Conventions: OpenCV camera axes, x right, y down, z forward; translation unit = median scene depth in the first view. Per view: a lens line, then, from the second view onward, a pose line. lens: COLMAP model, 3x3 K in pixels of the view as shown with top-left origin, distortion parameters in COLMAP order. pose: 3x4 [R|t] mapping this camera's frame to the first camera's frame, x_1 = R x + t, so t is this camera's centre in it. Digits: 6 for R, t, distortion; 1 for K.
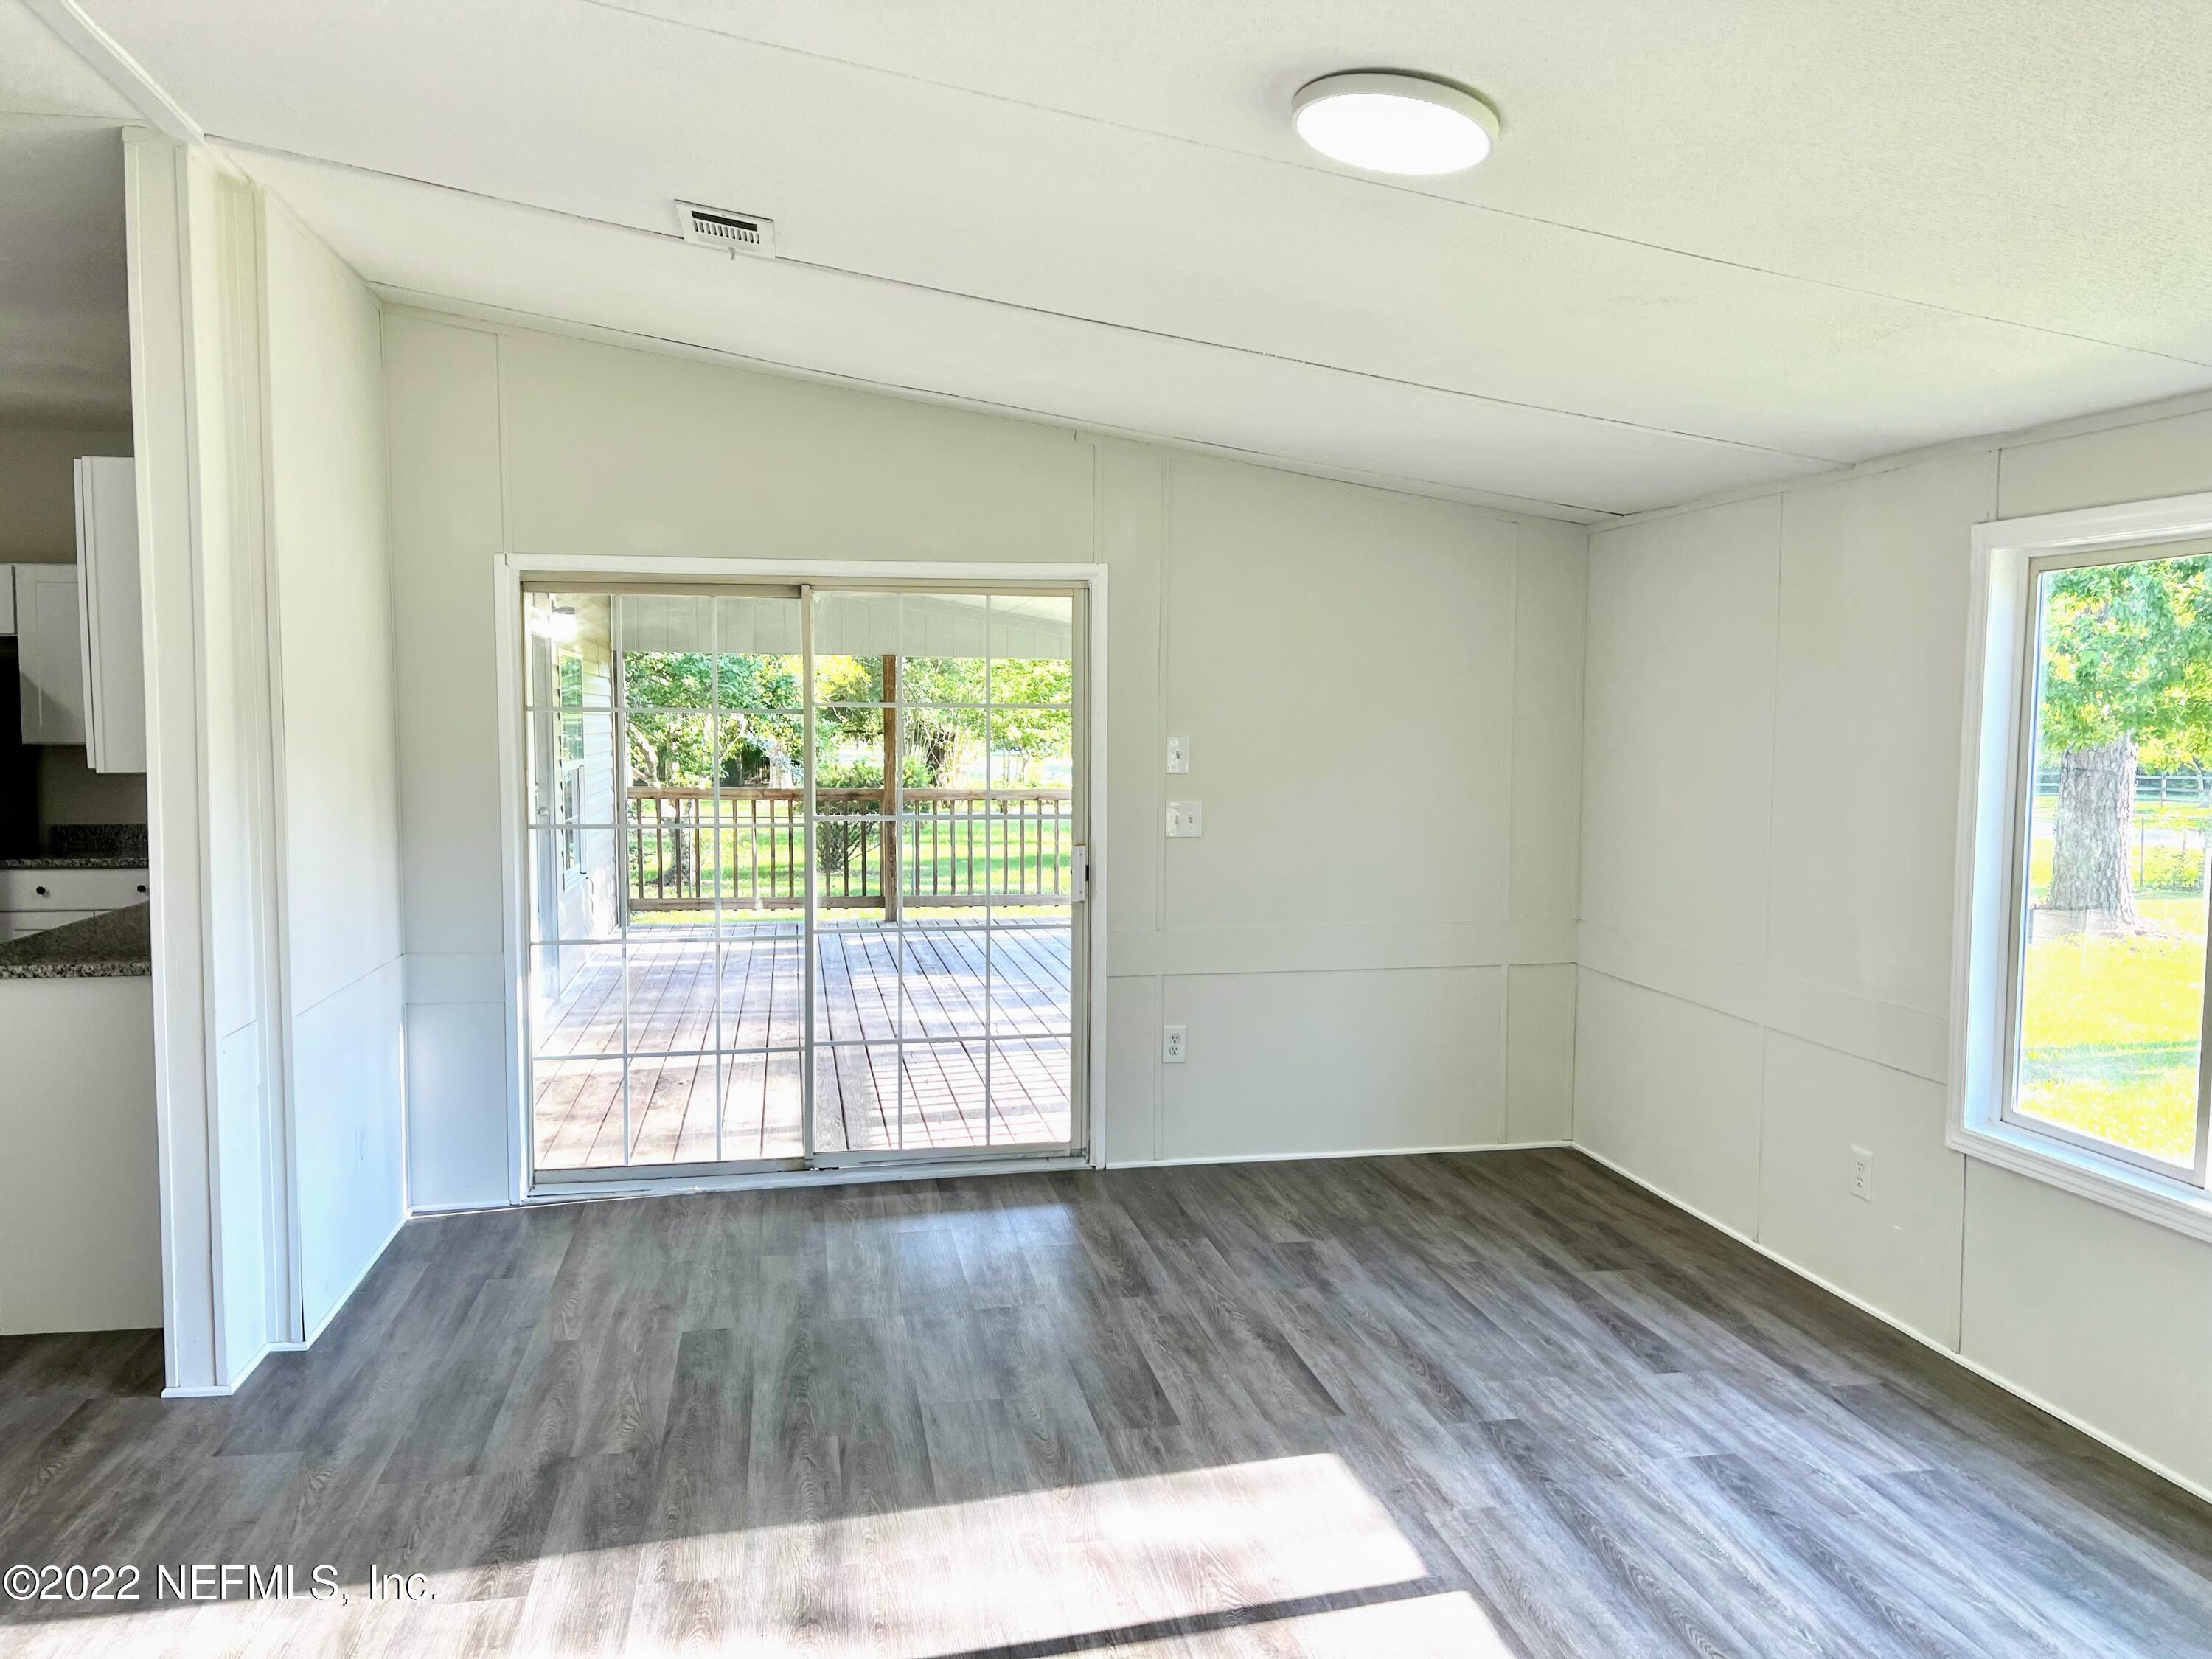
lens RADIAL K [[1682.1, 0, 1096.5], [0, 1682.1, 825.9], [0, 0, 1]] dist [0.056887, -0.067572]
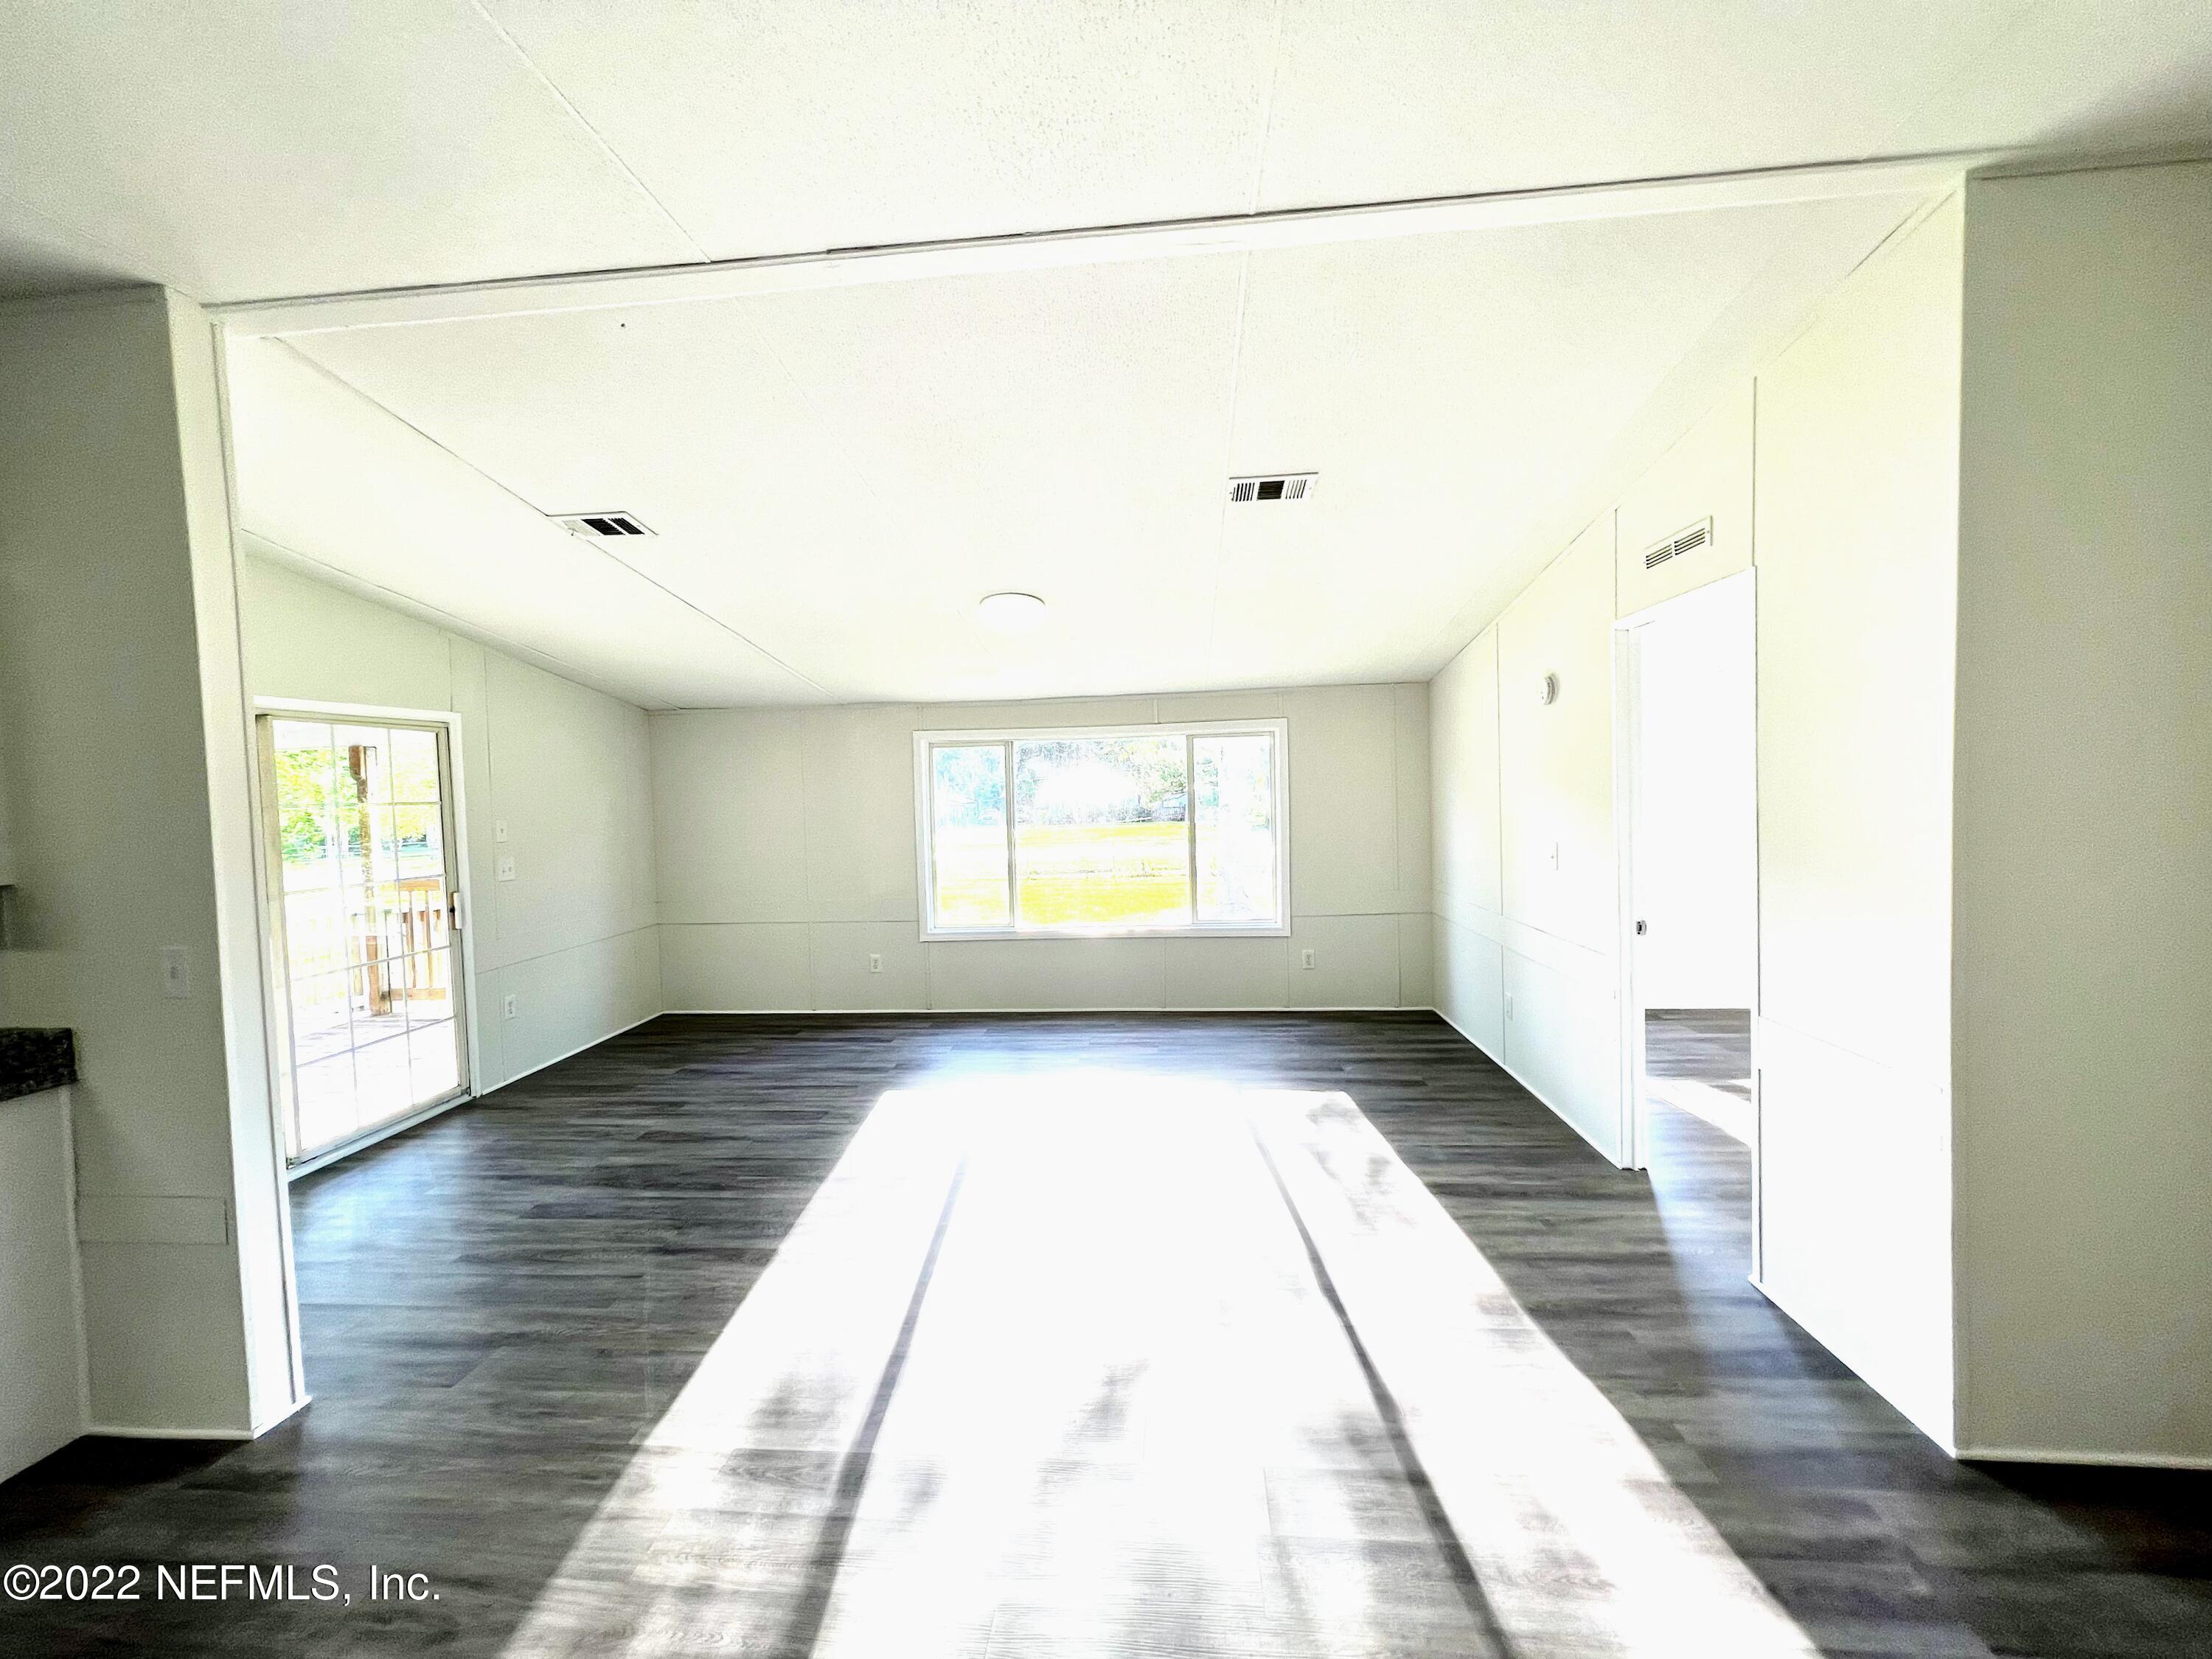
lens RADIAL K [[891.3, 0, 1102.8], [0, 891.3, 832.5], [0, 0, 1]] dist [-0.001771, -0.000275]
pose [[0.261027, -0.055630, 0.963727, -0.846302], [0.098707, 0.994643, 0.030680, -0.012907], [-0.960272, 0.087119, 0.265120, 0.265412]]
